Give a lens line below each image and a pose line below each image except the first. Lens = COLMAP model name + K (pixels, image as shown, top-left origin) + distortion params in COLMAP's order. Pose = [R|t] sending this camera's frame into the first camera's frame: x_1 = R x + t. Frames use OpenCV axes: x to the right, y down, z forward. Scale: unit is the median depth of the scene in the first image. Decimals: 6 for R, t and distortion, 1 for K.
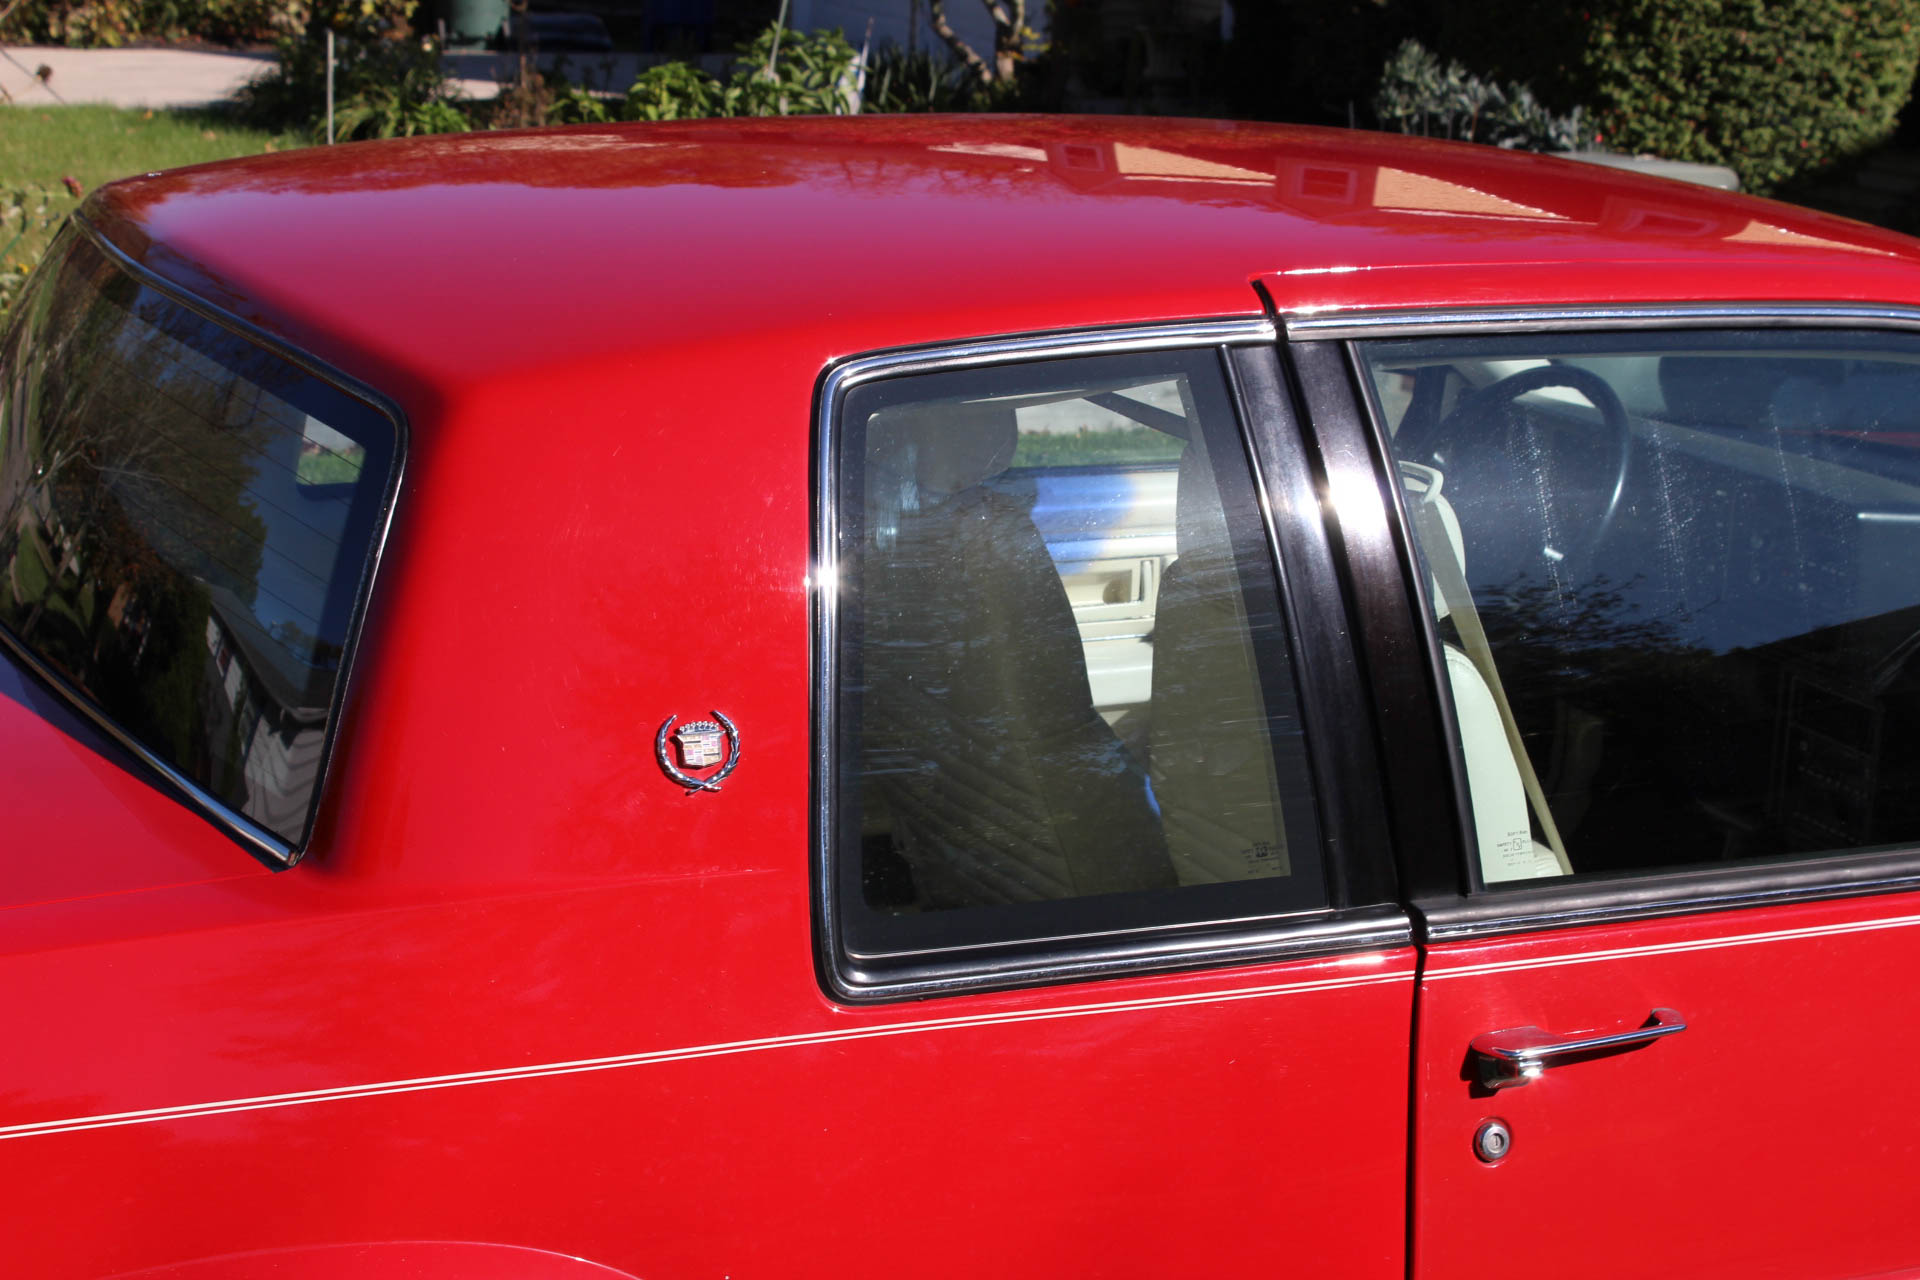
lens RADIAL K [[3543.4, 0, 960.0], [0, 3543.4, 640.0], [0, 0, 1]] dist [-0.048254, -0.169228]
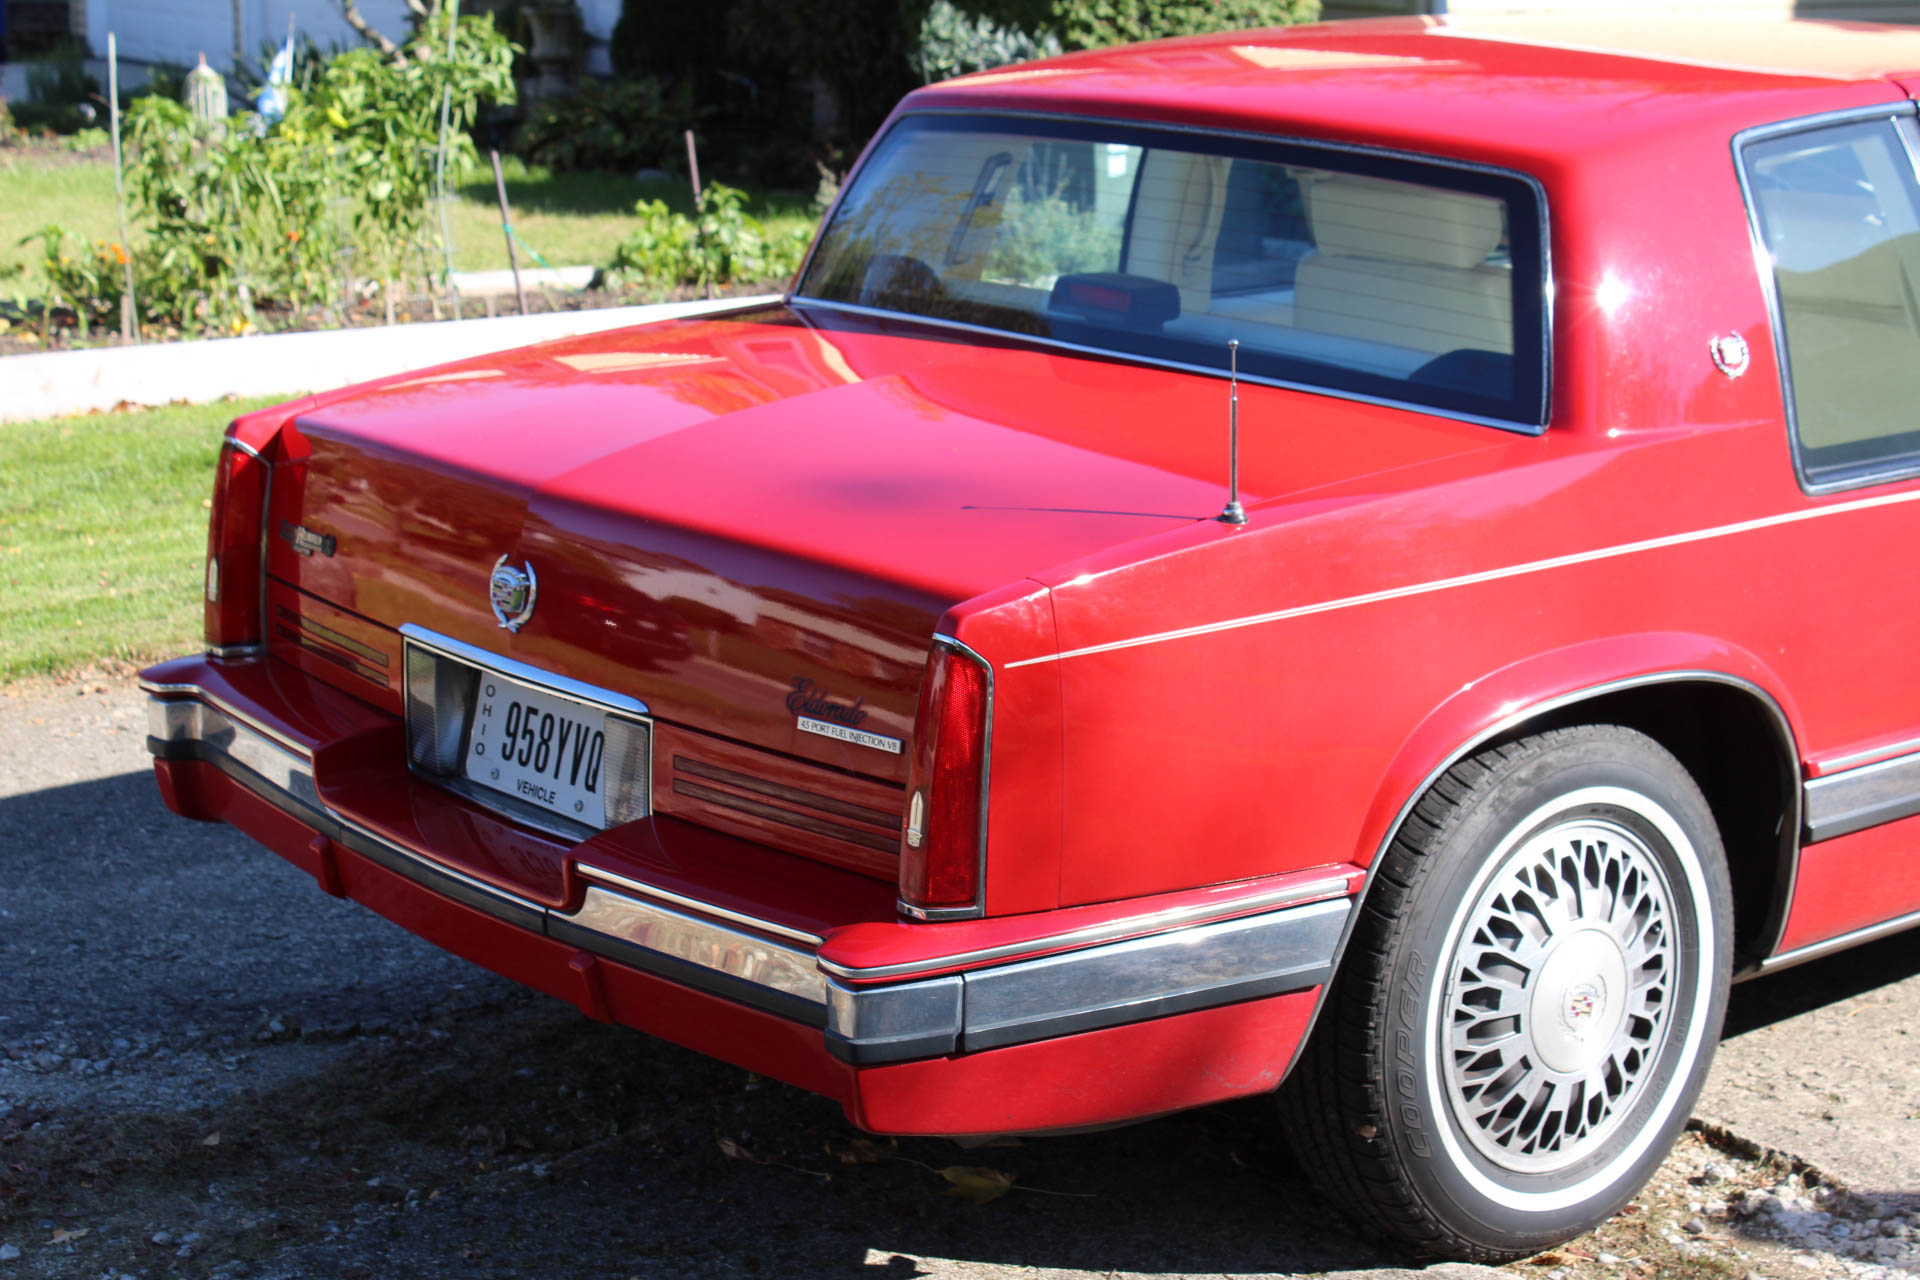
lens RADIAL K [[3596.0, 0, 960.0], [0, 3596.0, 640.0], [0, 0, 1]] dist [0.017643, 0.207342]
pose [[0.962768, -0.095270, 0.252984, -0.165930], [0.095271, 0.995376, 0.012274, 0.020708], [-0.252983, 0.012285, 0.967393, -0.113812]]
